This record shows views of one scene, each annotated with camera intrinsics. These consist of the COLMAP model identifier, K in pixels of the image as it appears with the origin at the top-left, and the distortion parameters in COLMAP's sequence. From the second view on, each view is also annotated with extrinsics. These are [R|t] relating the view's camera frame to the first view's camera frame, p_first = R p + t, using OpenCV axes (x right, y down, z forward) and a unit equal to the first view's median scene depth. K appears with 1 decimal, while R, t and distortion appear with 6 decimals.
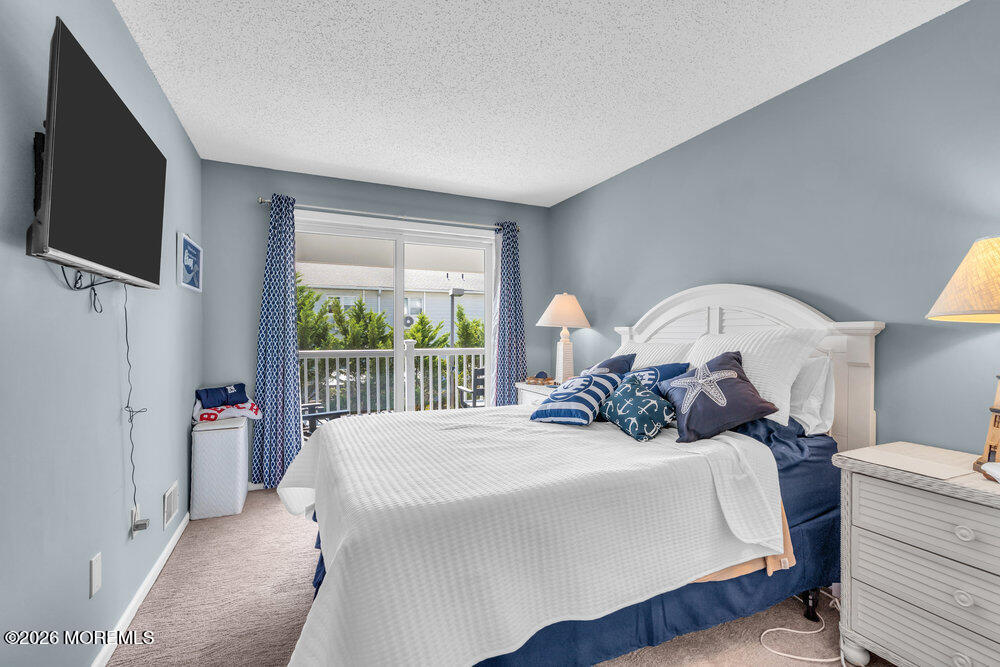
lens RADIAL K [[456.3, 0, 477.7], [0, 456.3, 334.5], [0, 0, 1]] dist [-0.008200, 0.002384]
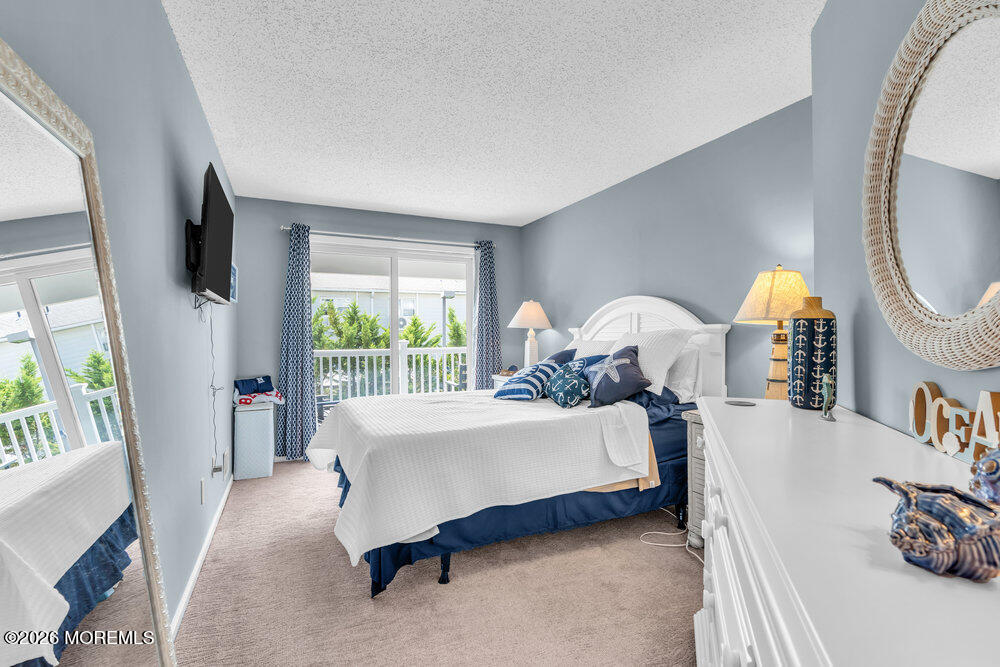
lens RADIAL K [[456.3, 0, 479.7], [0, 456.3, 333.9], [0, 0, 1]] dist [-0.008200, 0.002384]
pose [[0.999780, -0.006972, 0.019776, 0.039315], [0.007026, 0.999972, -0.002654, 0.000590], [-0.019756, 0.002793, 0.999801, -0.282872]]
